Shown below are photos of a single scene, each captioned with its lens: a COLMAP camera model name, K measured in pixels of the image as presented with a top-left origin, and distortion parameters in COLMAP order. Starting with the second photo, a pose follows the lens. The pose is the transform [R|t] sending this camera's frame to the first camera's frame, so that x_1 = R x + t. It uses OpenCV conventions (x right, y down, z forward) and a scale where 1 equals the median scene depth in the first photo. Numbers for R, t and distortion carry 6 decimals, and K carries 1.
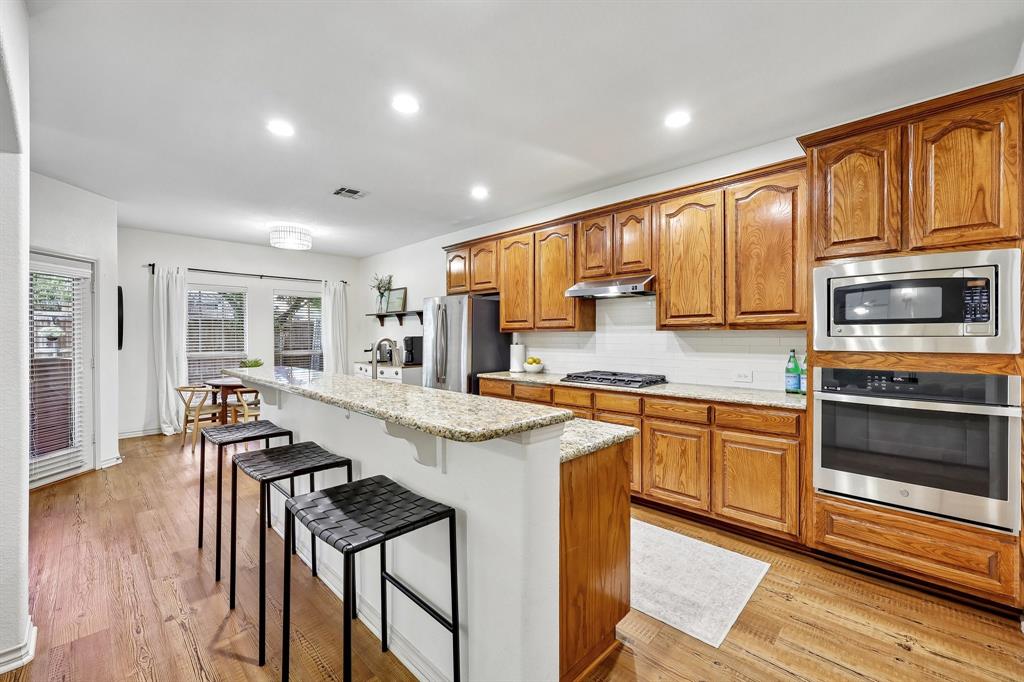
lens RADIAL K [[415.4, 0, 514.2], [0, 415.4, 337.6], [0, 0, 1]] dist [0.001383, -0.000063]
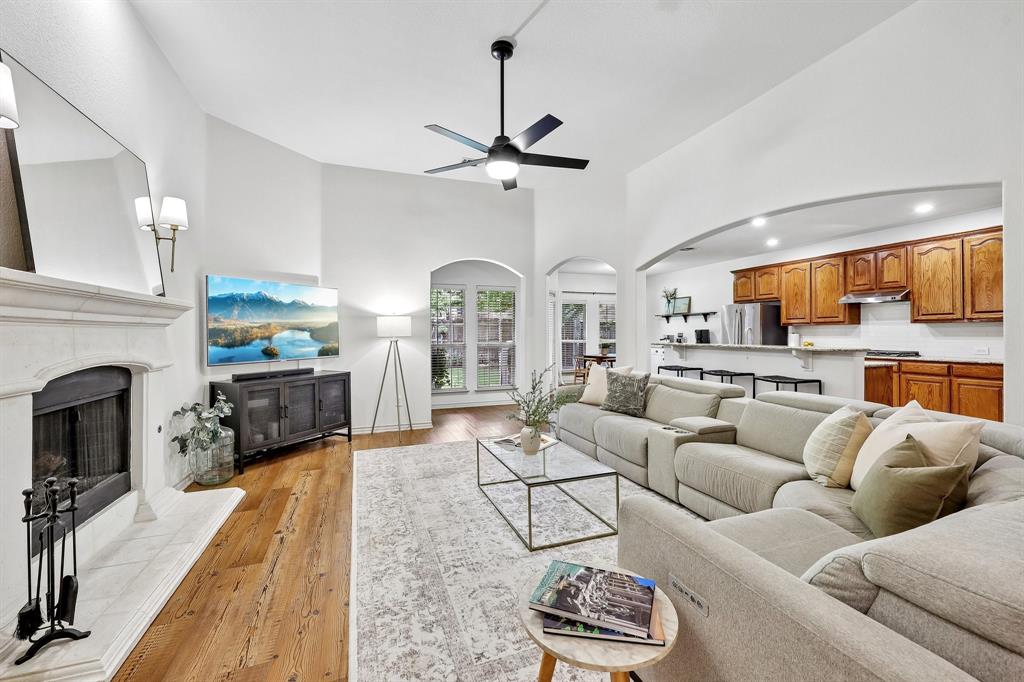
lens RADIAL K [[422.4, 0, 512.8], [0, 422.4, 332.8], [0, 0, 1]] dist [0.001624, 0.000159]
pose [[0.904717, -0.001778, -0.426010, -0.338120], [-0.000639, 0.999985, -0.005530, 0.028305], [0.426013, 0.005275, 0.904701, -1.084924]]
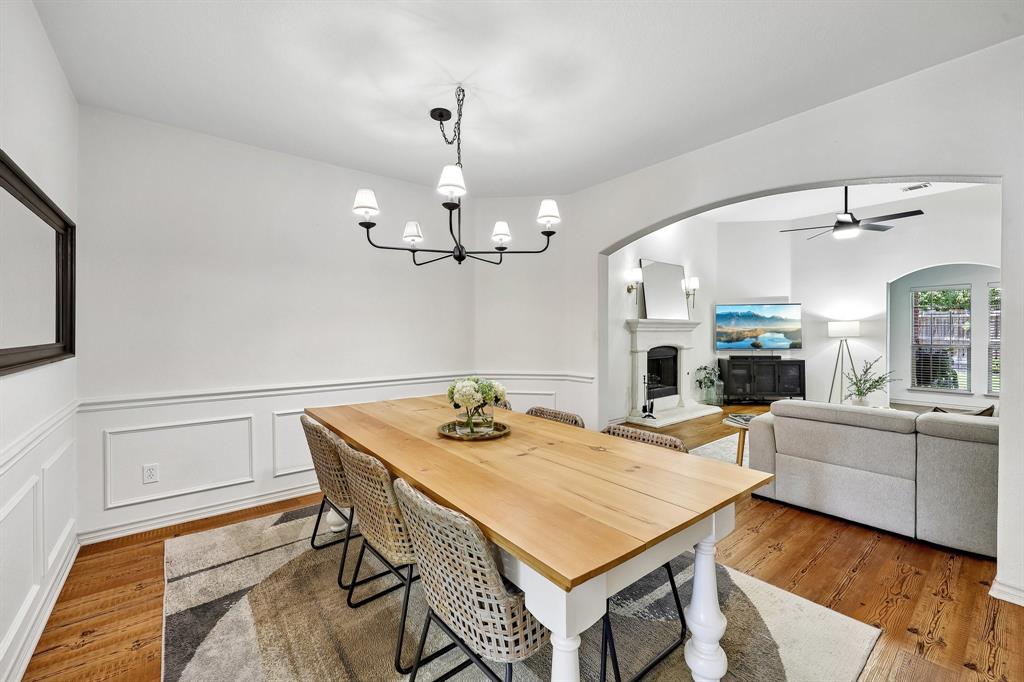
lens RADIAL K [[415.4, 0, 514.2], [0, 415.4, 337.6], [0, 0, 1]] dist [0.001383, -0.000063]
pose [[-0.113240, 0.011113, -0.993506, 0.720465], [-0.002387, 0.999932, 0.011457, 0.018685], [0.993565, 0.003669, -0.113205, -1.230735]]
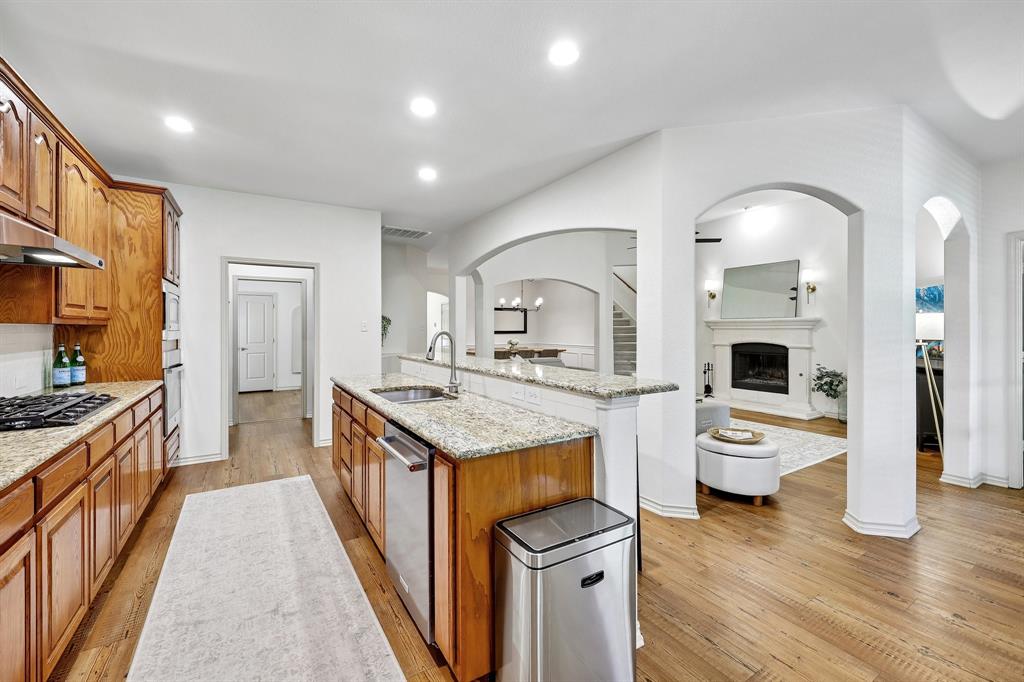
lens RADIAL K [[419.3, 0, 510.6], [0, 419.3, 332.9], [0, 0, 1]] dist [-0.000120, -0.000016]
pose [[-0.972345, 0.001046, 0.233546, -0.496040], [0.005122, 0.999845, 0.016847, -0.008890], [-0.233492, 0.017577, -0.972200, 1.370450]]
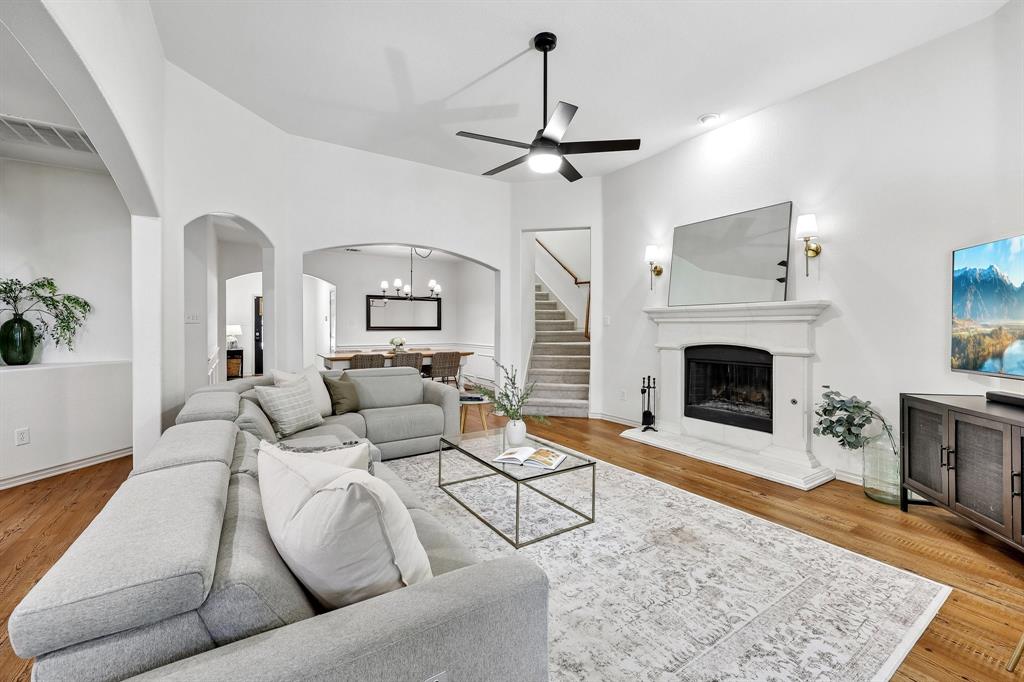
lens RADIAL K [[417.4, 0, 514.8], [0, 417.4, 332.3], [0, 0, 1]] dist [0.000509, 0.000033]
pose [[-0.977427, -0.002380, 0.211260, -0.830380], [0.002020, 0.999786, 0.020609, 0.014084], [-0.211264, 0.020571, -0.977213, 0.484732]]
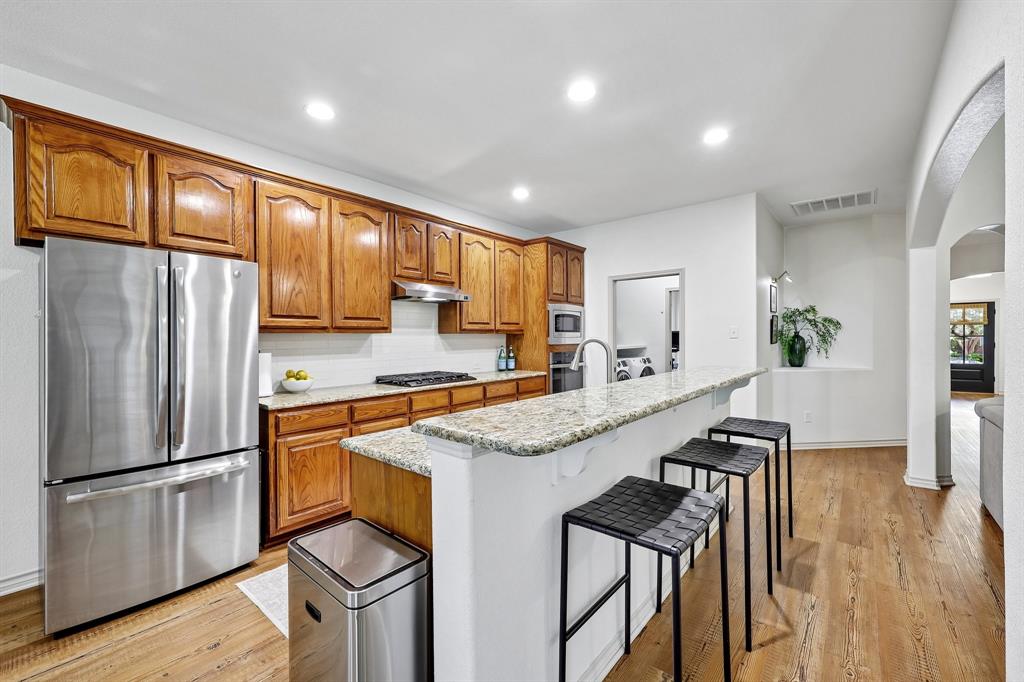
lens RADIAL K [[415.4, 0, 514.2], [0, 415.4, 337.6], [0, 0, 1]] dist [0.001383, -0.000063]
pose [[-0.074434, 0.003008, 0.997221, -0.826629], [0.011325, 0.999934, -0.002171, -0.000314], [-0.997162, 0.011132, -0.074463, 0.848389]]
